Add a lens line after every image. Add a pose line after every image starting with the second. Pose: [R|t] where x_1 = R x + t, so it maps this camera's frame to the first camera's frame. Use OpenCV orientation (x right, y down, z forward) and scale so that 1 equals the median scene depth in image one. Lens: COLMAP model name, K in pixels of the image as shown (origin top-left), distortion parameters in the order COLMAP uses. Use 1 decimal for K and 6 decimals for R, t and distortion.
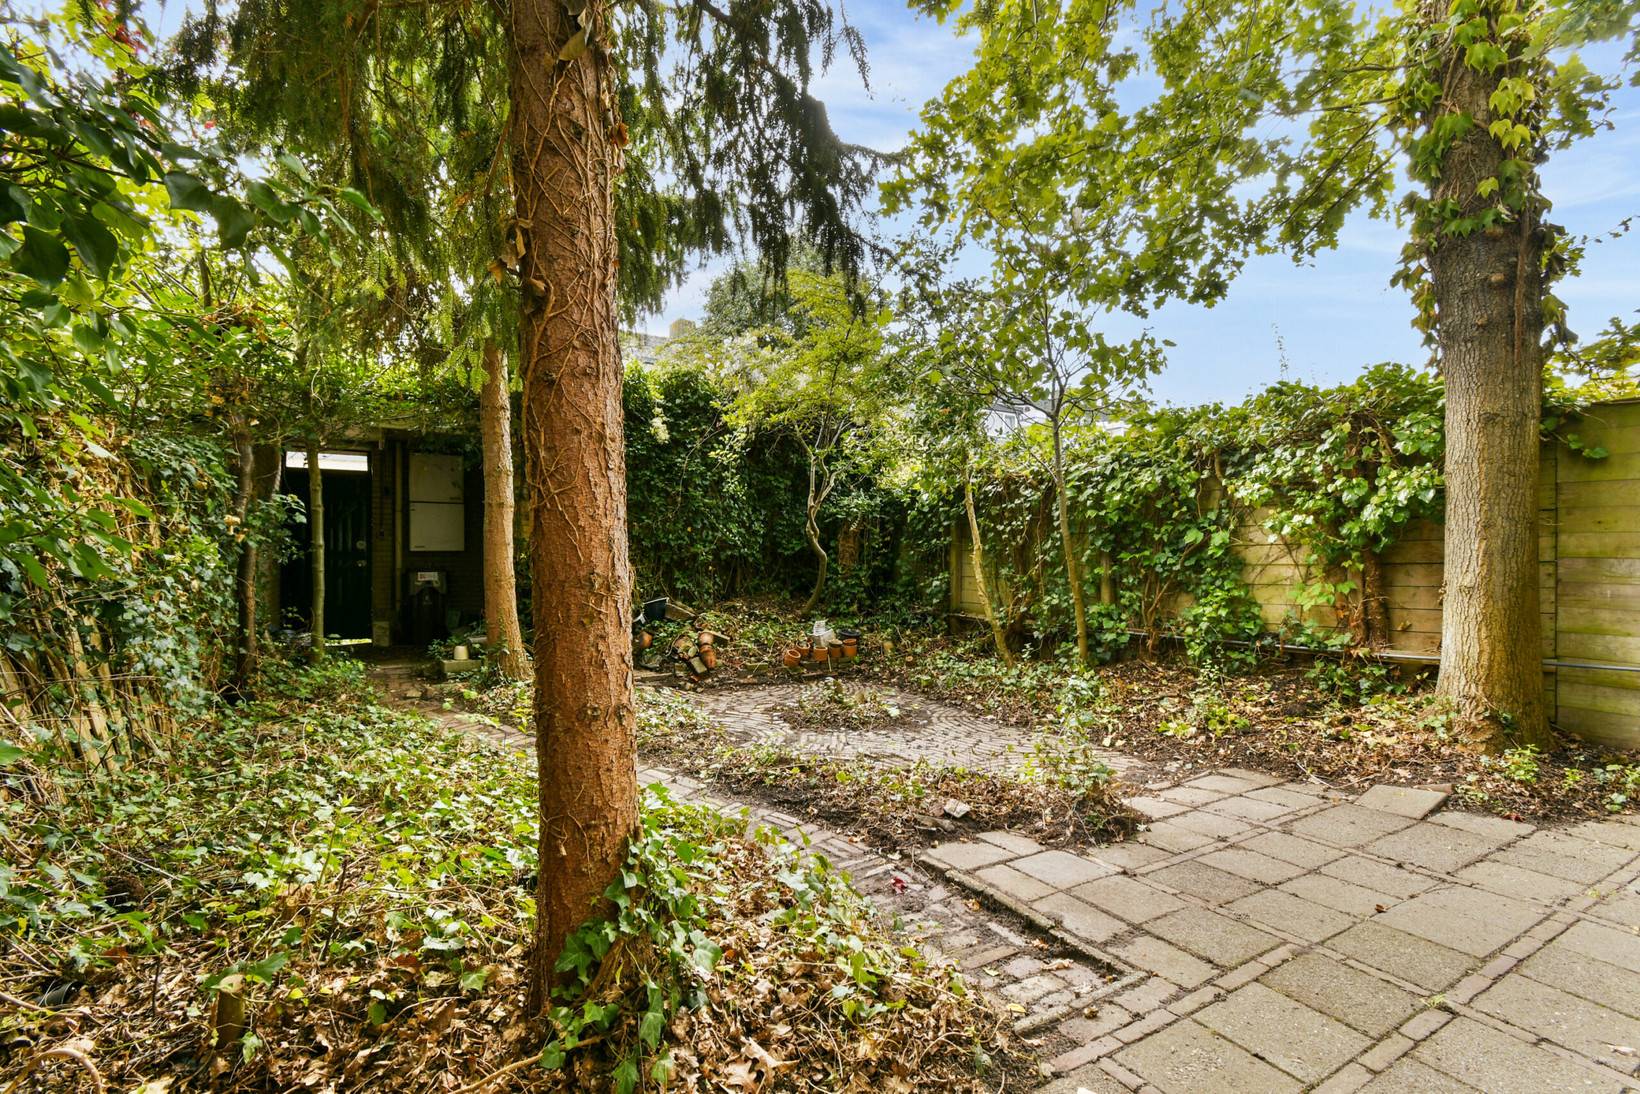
lens RADIAL K [[749.0, 0, 814.0], [0, 749.0, 555.4], [0, 0, 1]] dist [0.001798, -0.000960]
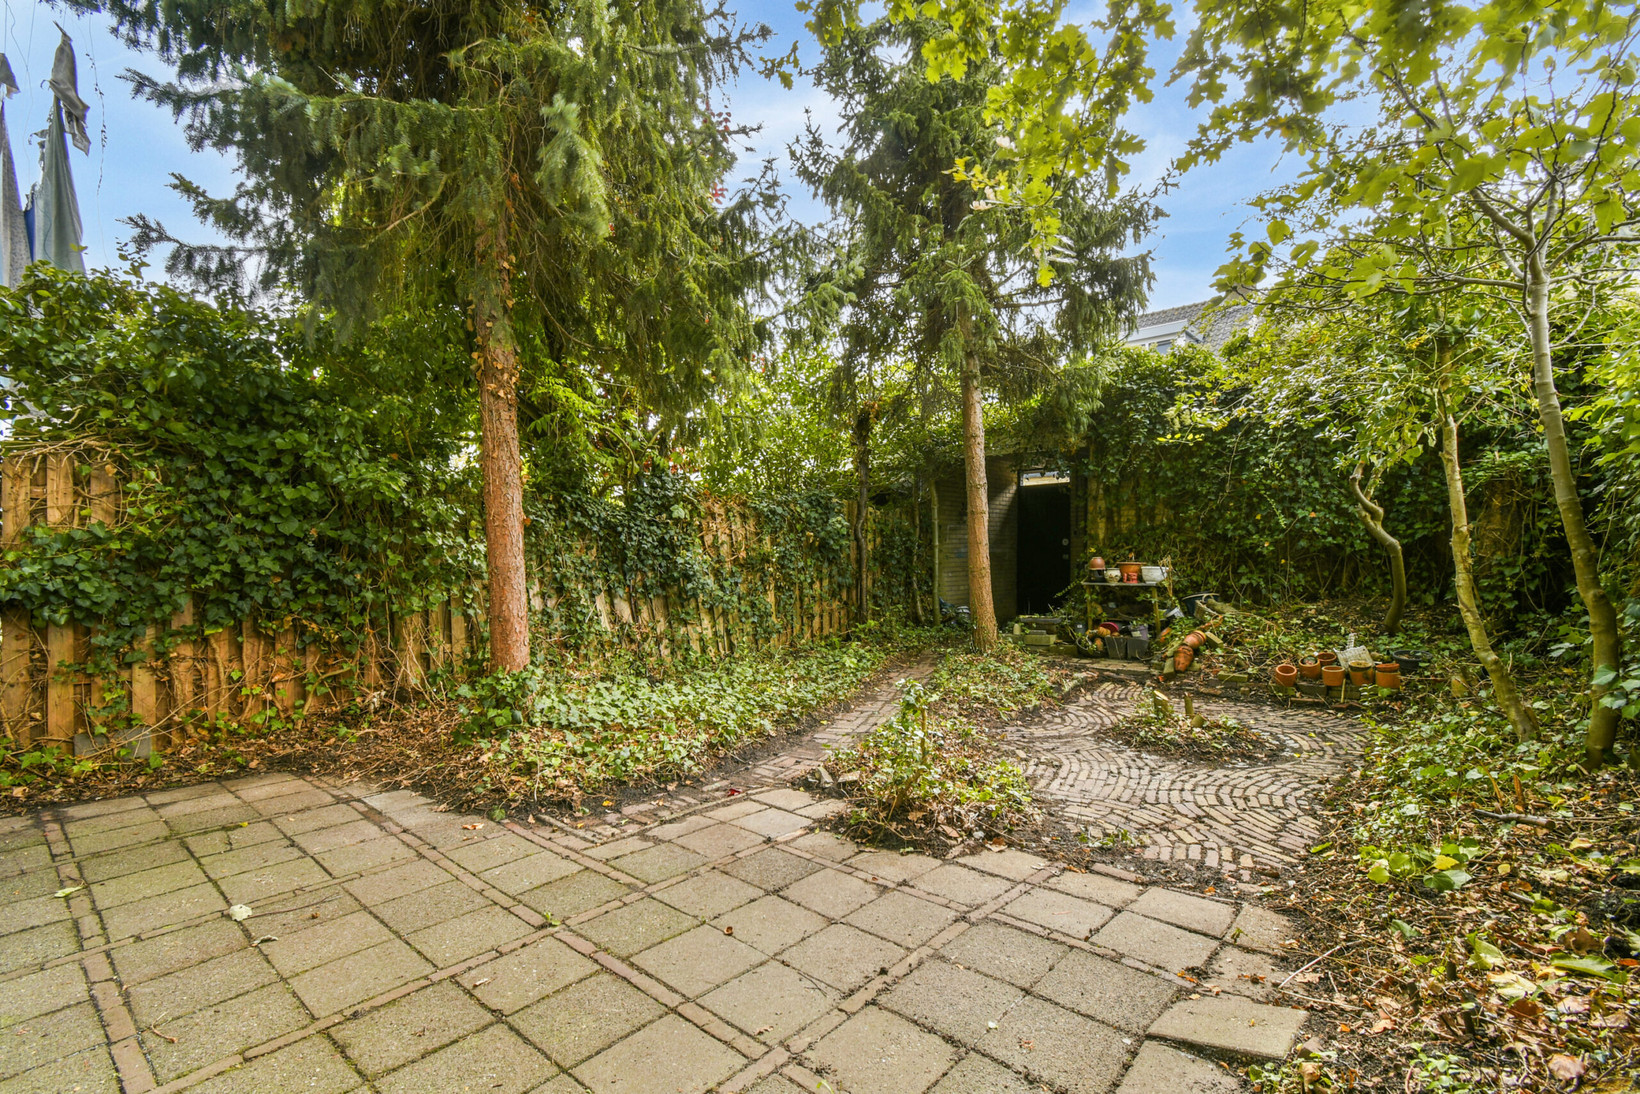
lens RADIAL K [[749.0, 0, 810.2], [0, 749.0, 552.9], [0, 0, 1]] dist [0.001798, -0.000960]
pose [[0.295357, -0.012199, -0.955309, 1.385419], [0.016935, 0.999828, -0.007532, 0.010936], [0.955237, -0.013954, 0.295512, 0.685989]]
